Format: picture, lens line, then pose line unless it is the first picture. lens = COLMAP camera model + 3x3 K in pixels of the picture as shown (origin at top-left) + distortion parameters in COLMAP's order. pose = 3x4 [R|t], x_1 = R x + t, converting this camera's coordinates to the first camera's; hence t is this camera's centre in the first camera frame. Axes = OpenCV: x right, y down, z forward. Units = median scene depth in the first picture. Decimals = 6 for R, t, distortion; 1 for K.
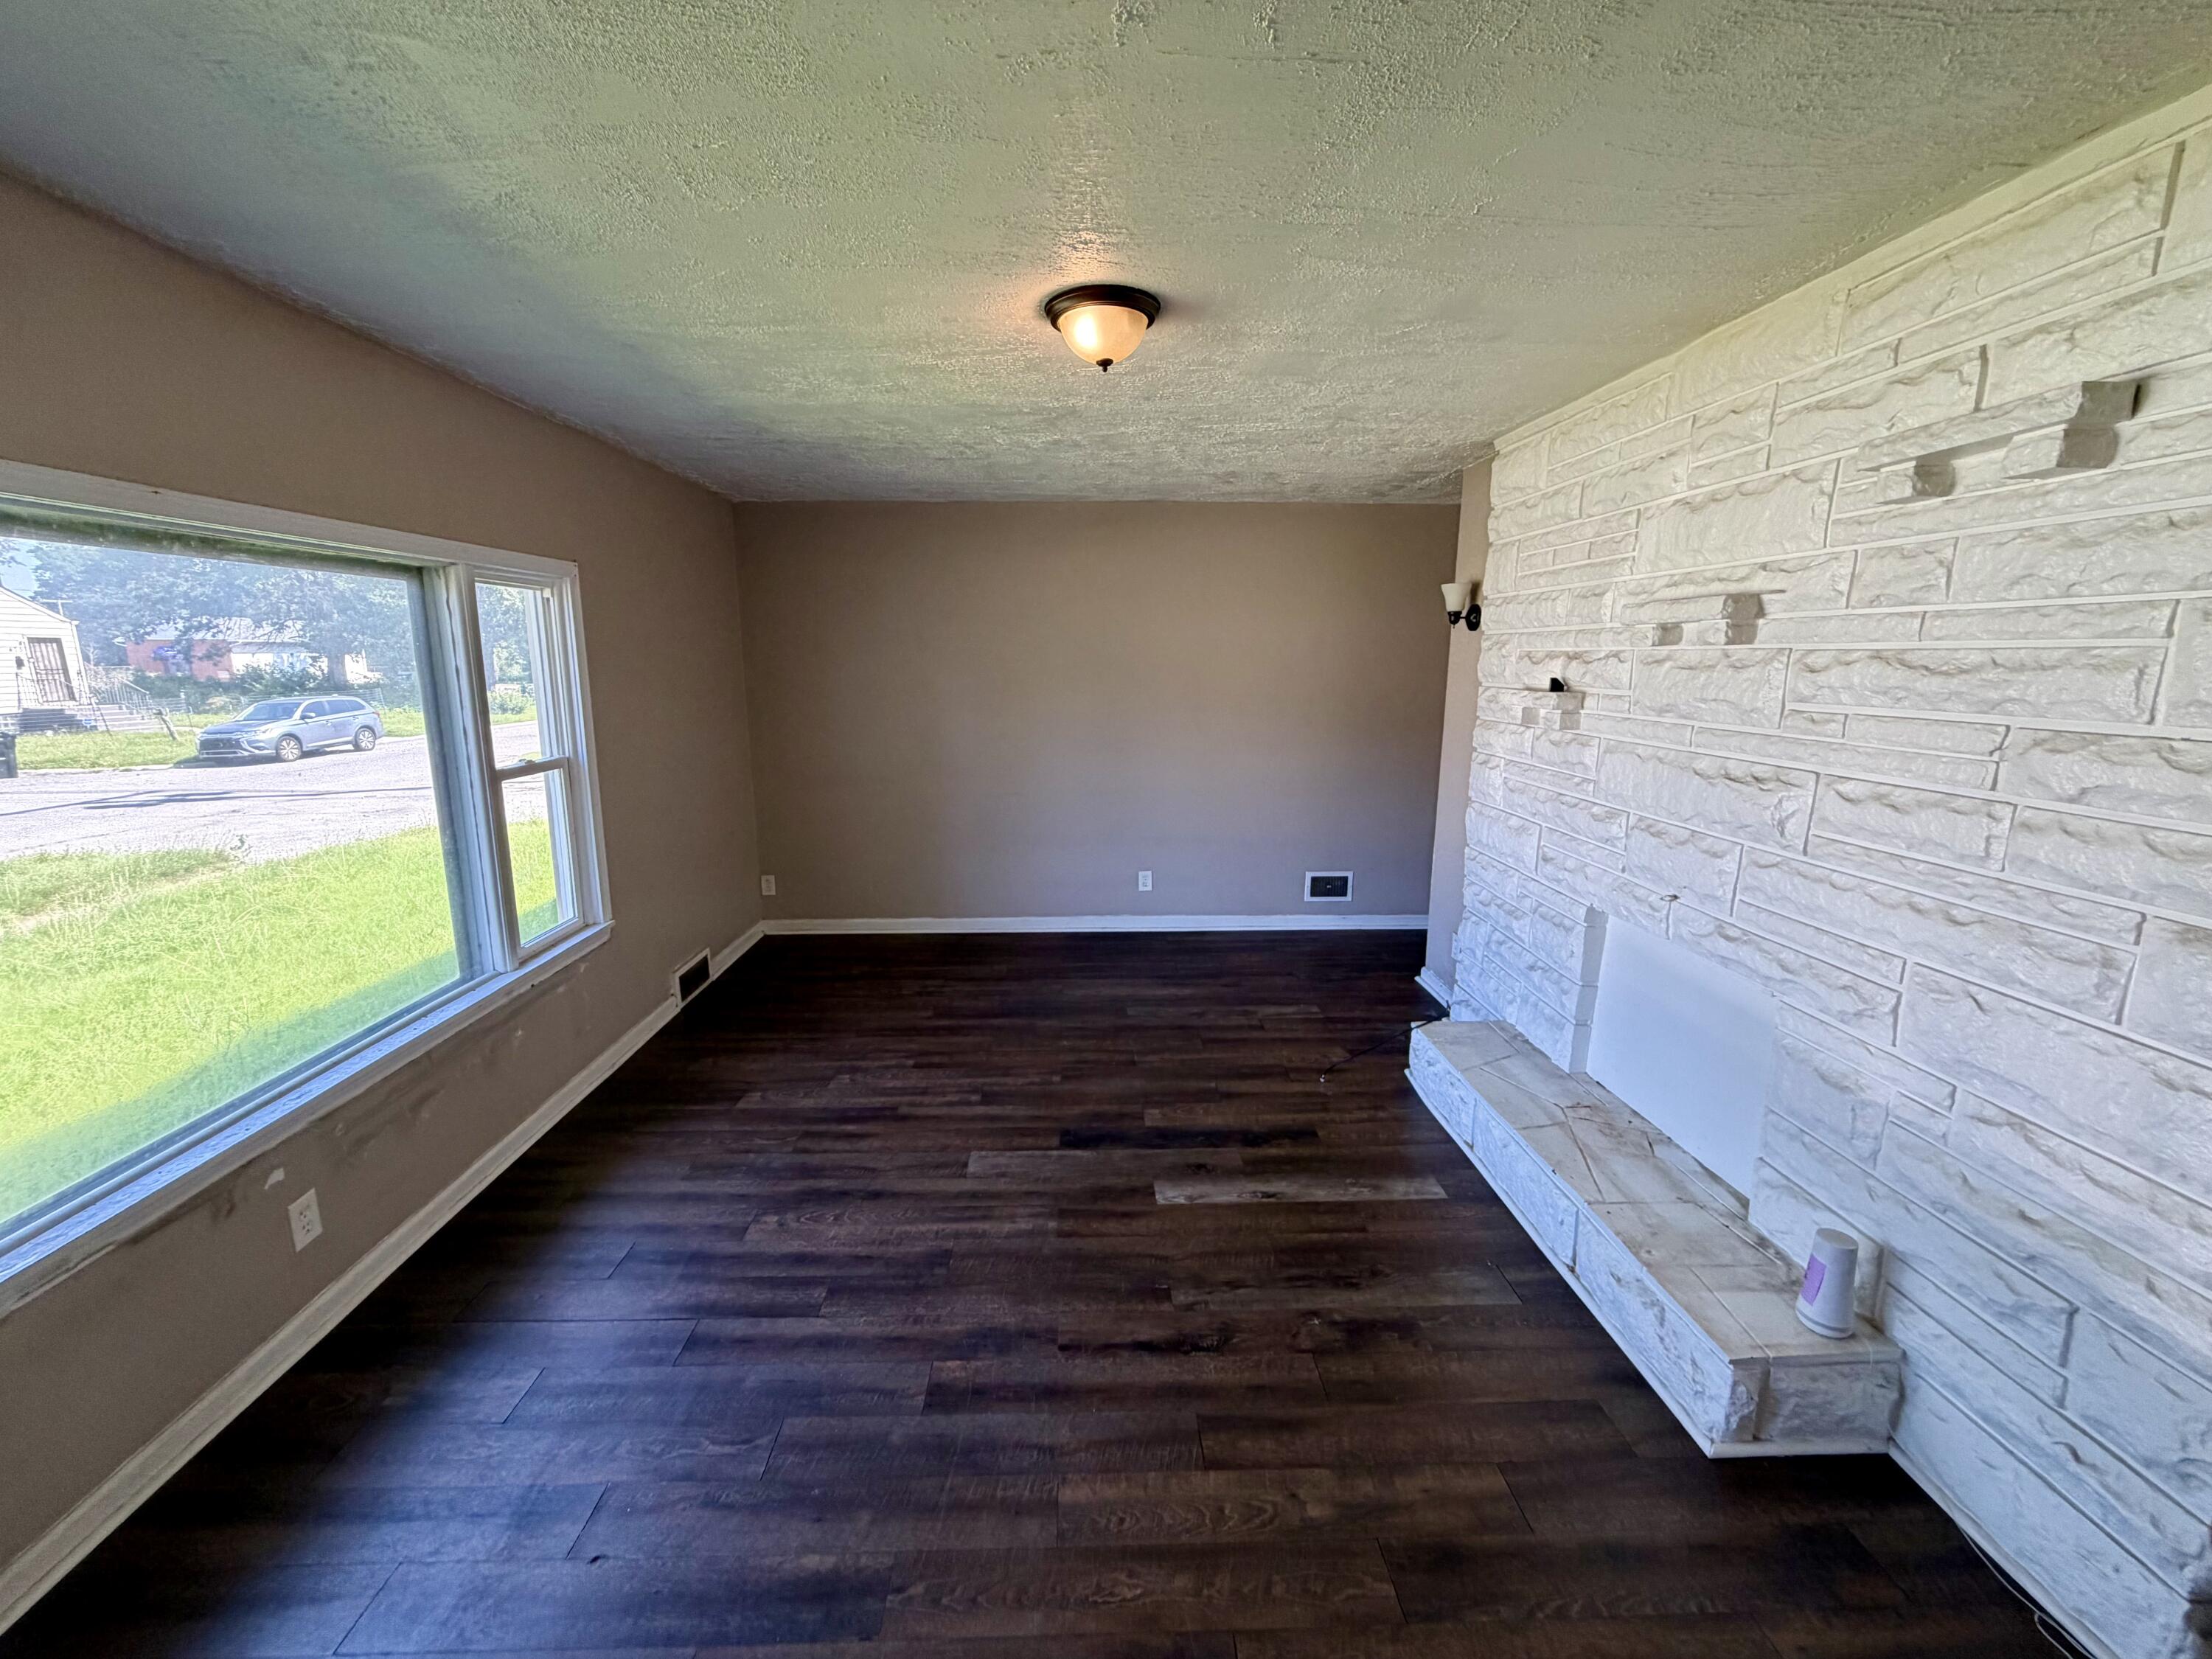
lens RADIAL K [[881.7, 0, 1100.4], [0, 881.7, 825.9], [0, 0, 1]] dist [0.000445, -0.000132]
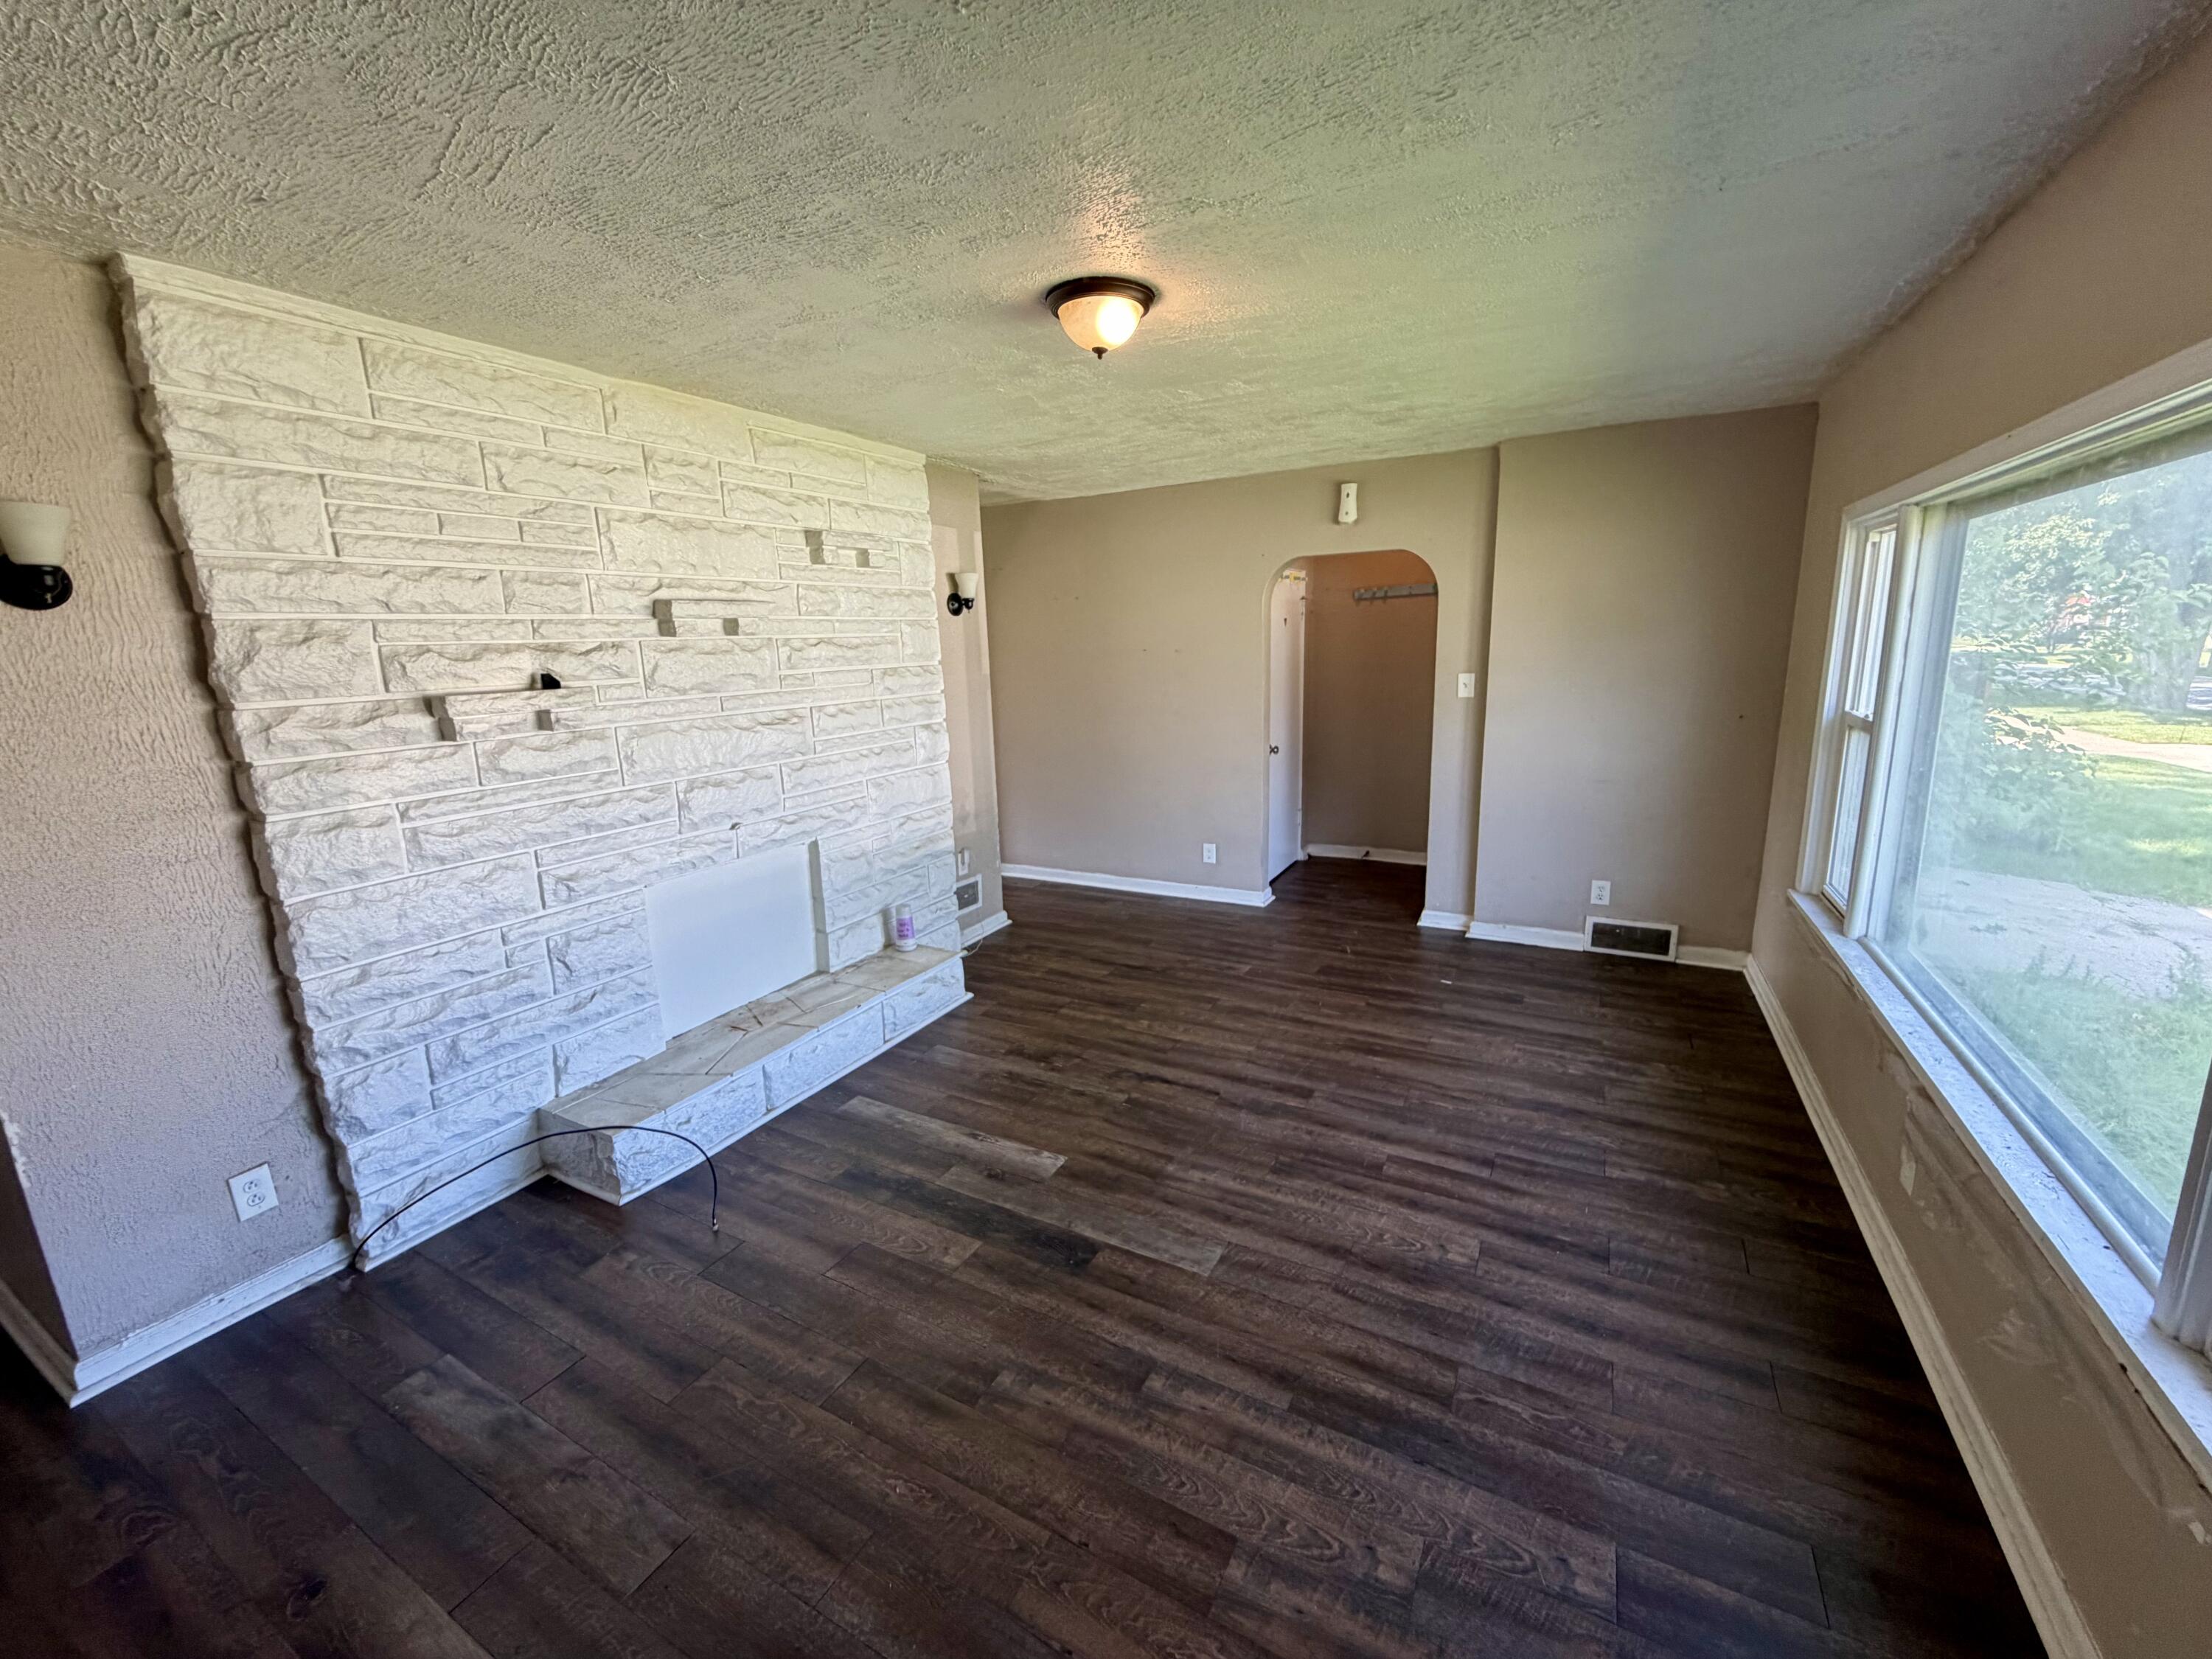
lens RADIAL K [[881.7, 0, 1100.4], [0, 881.7, 825.9], [0, 0, 1]] dist [0.000445, -0.000132]
pose [[-0.859223, -0.078239, 0.505583, -0.467541], [0.128709, 0.923394, 0.361633, -0.308320], [-0.495146, 0.375796, -0.783331, 1.660012]]
